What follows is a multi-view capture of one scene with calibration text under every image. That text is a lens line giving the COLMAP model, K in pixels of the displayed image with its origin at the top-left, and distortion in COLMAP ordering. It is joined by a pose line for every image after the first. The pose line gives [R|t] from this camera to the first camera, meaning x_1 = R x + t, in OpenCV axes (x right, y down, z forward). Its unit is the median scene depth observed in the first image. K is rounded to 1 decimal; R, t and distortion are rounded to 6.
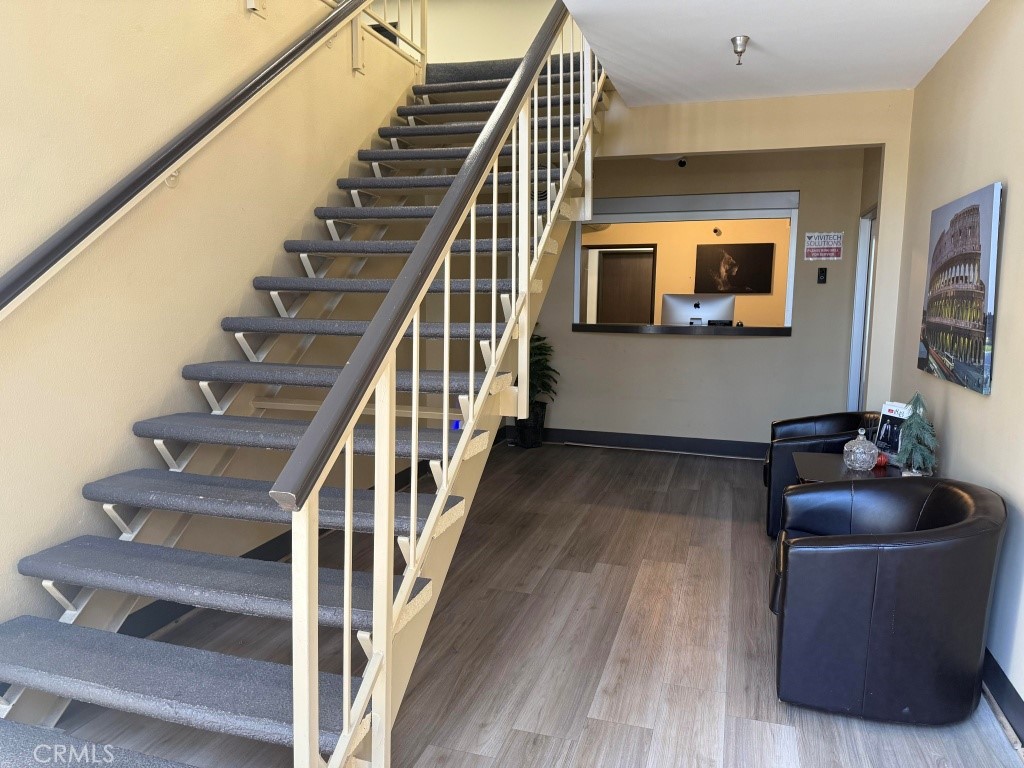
lens RADIAL K [[717.6, 0, 505.9], [0, 717.6, 394.1], [0, 0, 1]] dist [0.057839, -0.061532]
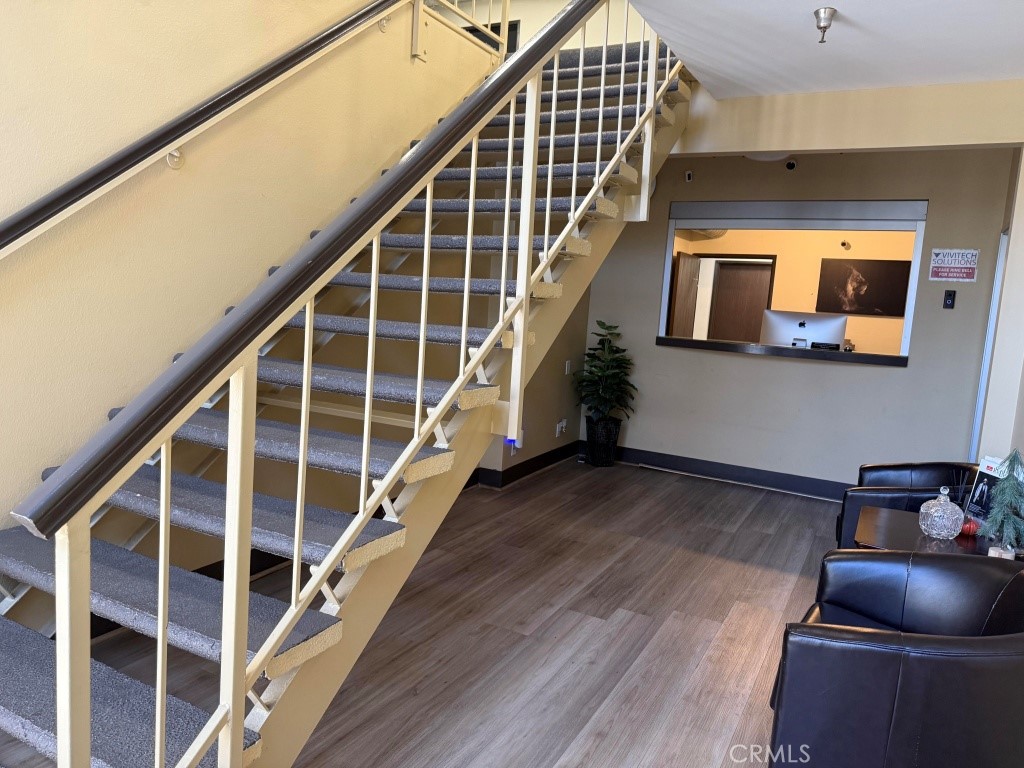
lens RADIAL K [[717.6, 0, 516.9], [0, 717.6, 393.0], [0, 0, 1]] dist [0.057839, -0.061532]
pose [[0.982117, 0.076333, -0.172101, 0.123214], [-0.078055, 0.996944, -0.003249, -0.014011], [0.171327, 0.016625, 0.985074, 0.093468]]
